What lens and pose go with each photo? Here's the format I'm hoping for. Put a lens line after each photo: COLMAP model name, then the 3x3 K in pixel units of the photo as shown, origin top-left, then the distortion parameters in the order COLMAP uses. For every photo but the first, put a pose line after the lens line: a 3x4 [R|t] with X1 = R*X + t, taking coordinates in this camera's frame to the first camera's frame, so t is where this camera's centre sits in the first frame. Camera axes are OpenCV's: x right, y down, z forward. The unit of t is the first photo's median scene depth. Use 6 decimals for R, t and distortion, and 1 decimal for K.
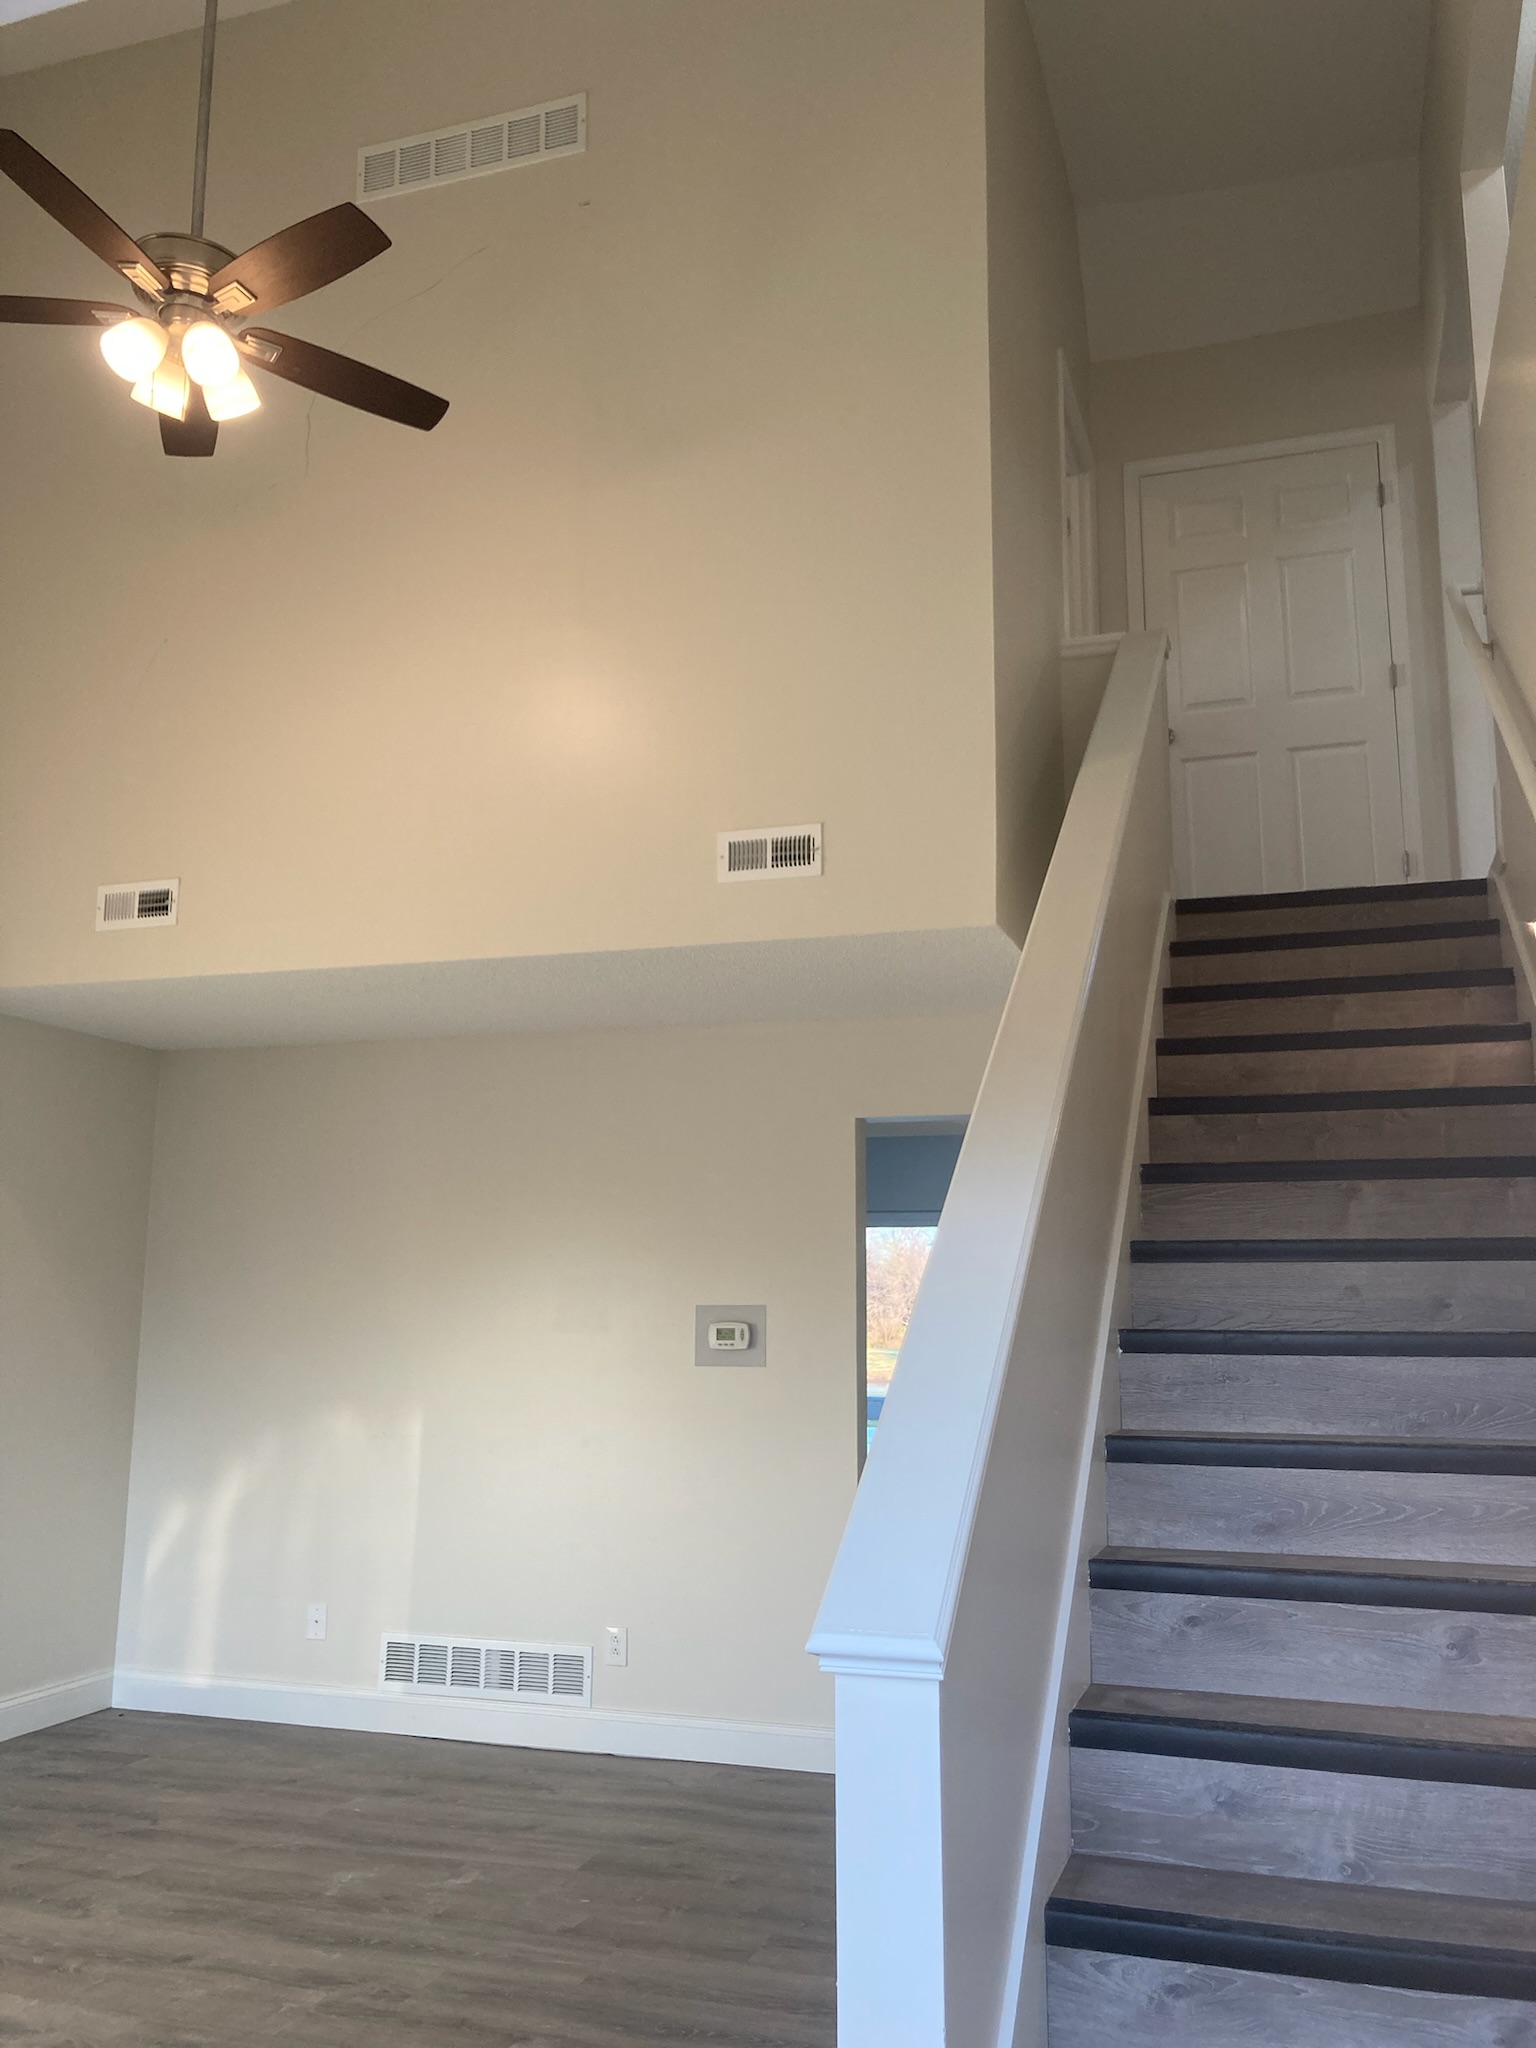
lens RADIAL K [[1632.7, 0, 768.0], [0, 1632.7, 1024.0], [0, 0, 1]] dist [0.050090, -0.059444]
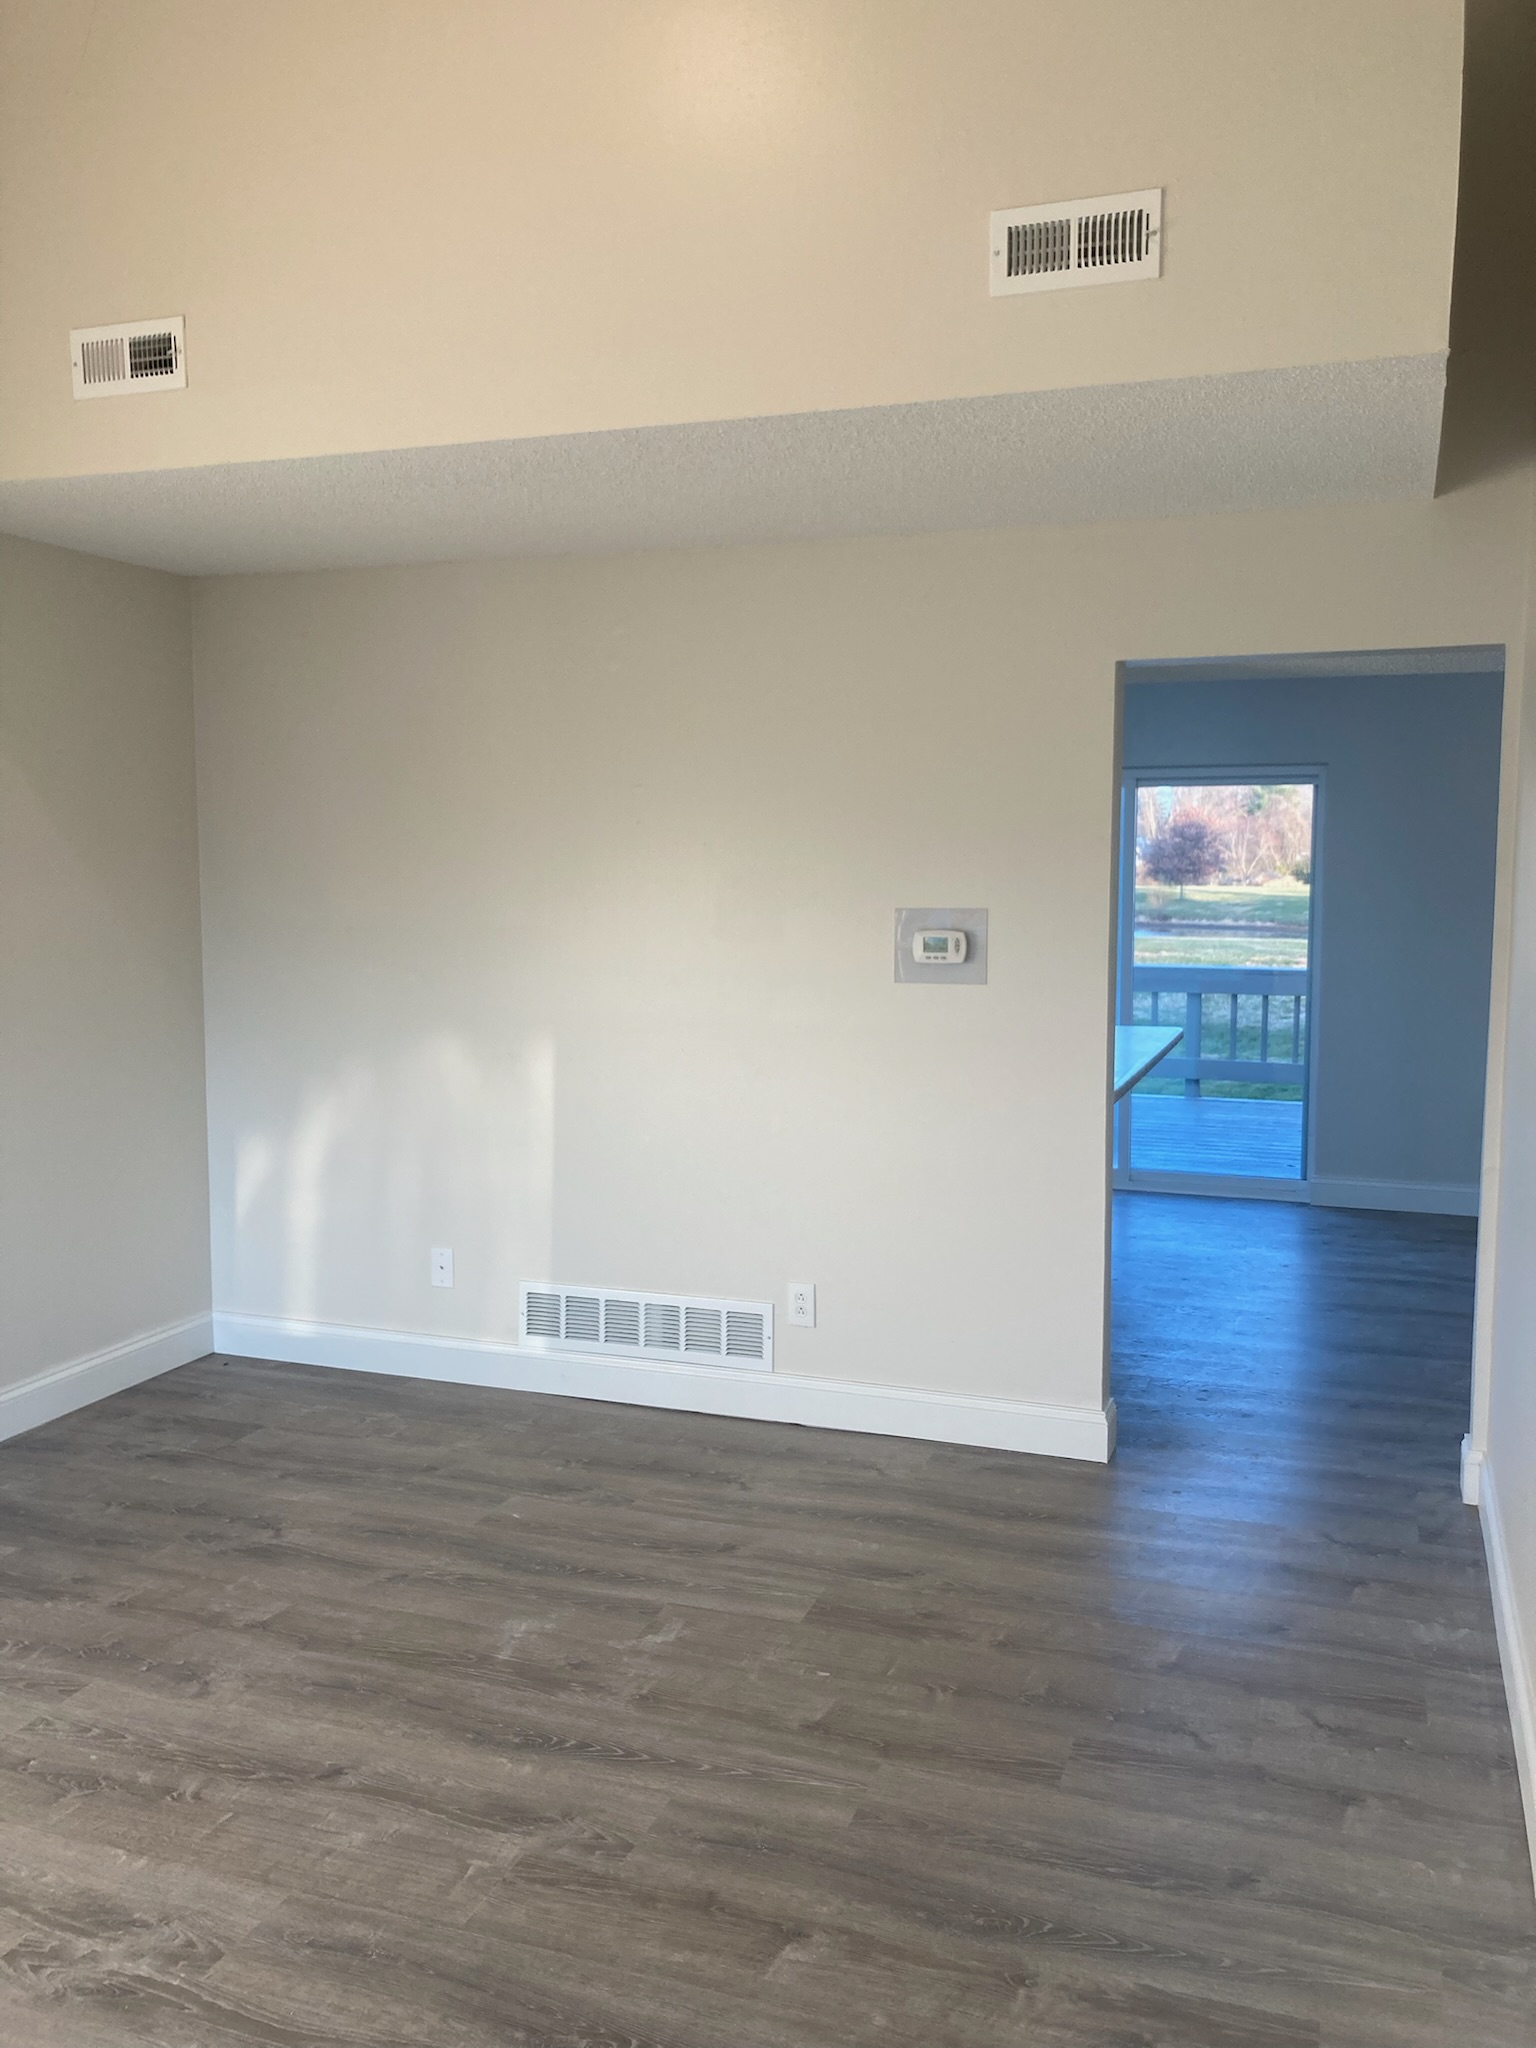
lens RADIAL K [[1654.5, 0, 768.0], [0, 1654.5, 1024.0], [0, 0, 1]] dist [0.038508, -0.002651]
pose [[0.999307, -0.000381, -0.037222, -0.100425], [0.010564, 0.961737, 0.273770, 0.010402], [0.035694, -0.273974, 0.961075, 0.292079]]
